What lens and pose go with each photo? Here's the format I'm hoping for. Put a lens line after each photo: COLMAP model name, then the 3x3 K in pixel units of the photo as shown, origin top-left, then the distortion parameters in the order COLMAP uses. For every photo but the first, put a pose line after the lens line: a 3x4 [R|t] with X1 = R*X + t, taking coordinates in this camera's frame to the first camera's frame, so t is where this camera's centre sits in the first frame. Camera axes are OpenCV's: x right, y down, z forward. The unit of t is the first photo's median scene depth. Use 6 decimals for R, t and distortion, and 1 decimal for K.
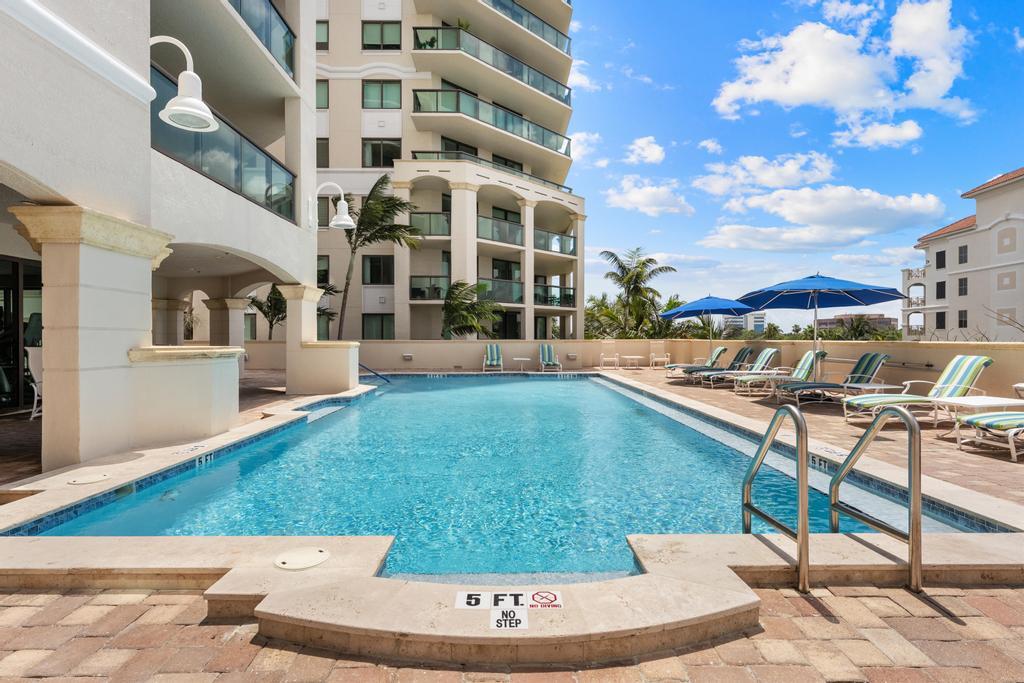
lens RADIAL K [[519.8, 0, 511.5], [0, 519.8, 336.6], [0, 0, 1]] dist [-0.003272, -0.000043]
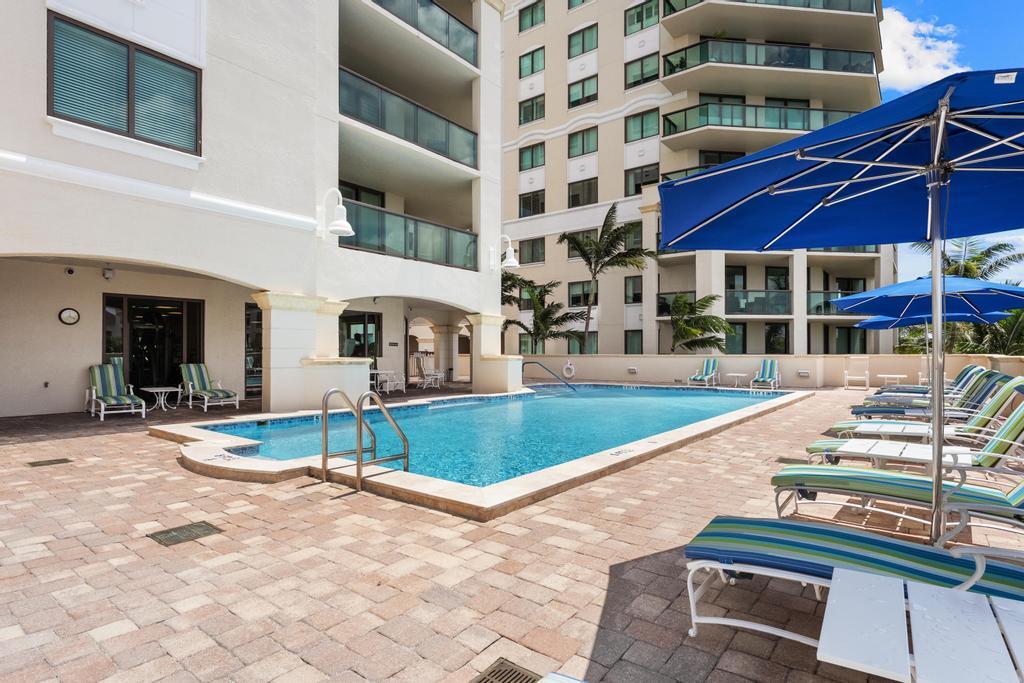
lens RADIAL K [[519.8, 0, 508.4], [0, 519.8, 347.7], [0, 0, 1]] dist [-0.003272, -0.000043]
pose [[0.782388, -0.006775, -0.622754, 0.241306], [0.002548, 0.999967, -0.007678, -0.000140], [0.622786, 0.004421, 0.782380, -0.010916]]
